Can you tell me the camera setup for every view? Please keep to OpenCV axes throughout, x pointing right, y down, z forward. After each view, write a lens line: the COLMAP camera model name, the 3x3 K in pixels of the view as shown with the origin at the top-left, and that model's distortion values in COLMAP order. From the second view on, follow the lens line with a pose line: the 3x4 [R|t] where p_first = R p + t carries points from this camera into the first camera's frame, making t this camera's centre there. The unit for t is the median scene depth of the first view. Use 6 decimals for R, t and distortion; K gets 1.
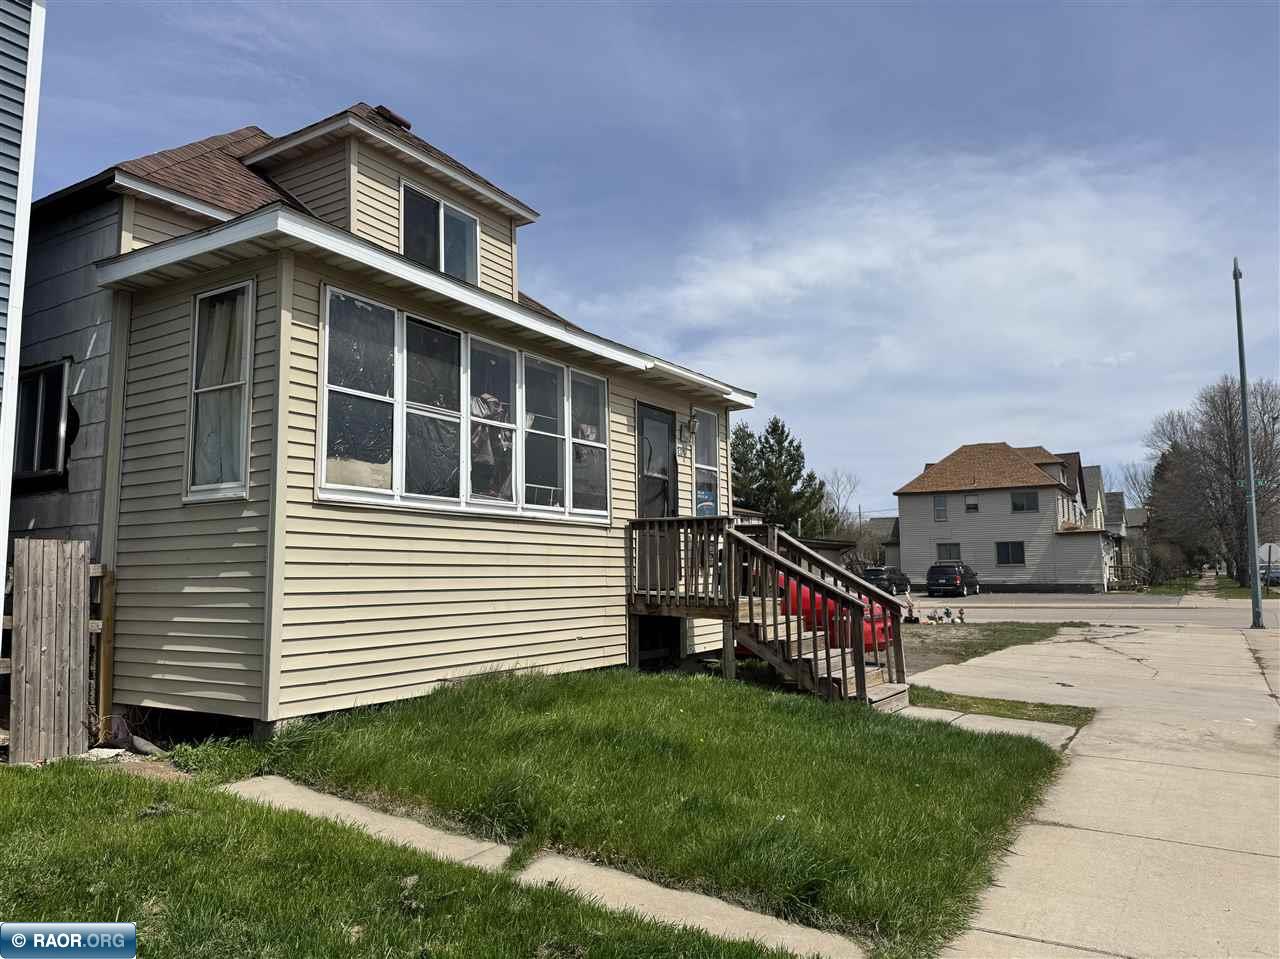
lens RADIAL K [[902.1, 0, 640.0], [0, 902.1, 479.5], [0, 0, 1]] dist [0.098148, -0.138029]
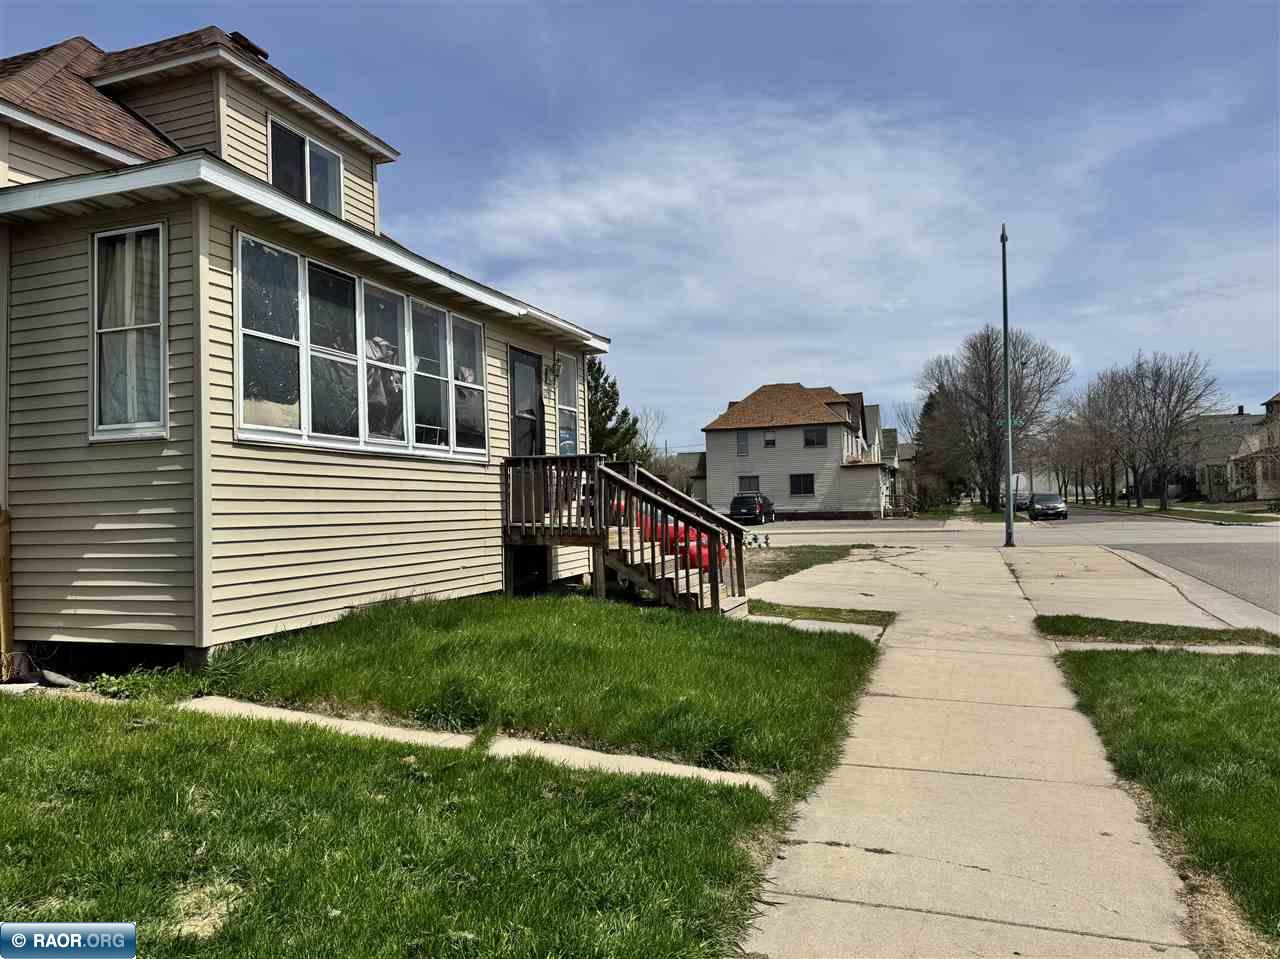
lens RADIAL K [[902.1, 0, 640.0], [0, 902.1, 479.5], [0, 0, 1]] dist [0.098148, -0.138029]
pose [[0.977756, -0.007941, 0.209597, -0.088119], [-0.007134, 0.997446, 0.071072, -0.007267], [-0.209626, -0.070987, 0.975201, -0.091648]]
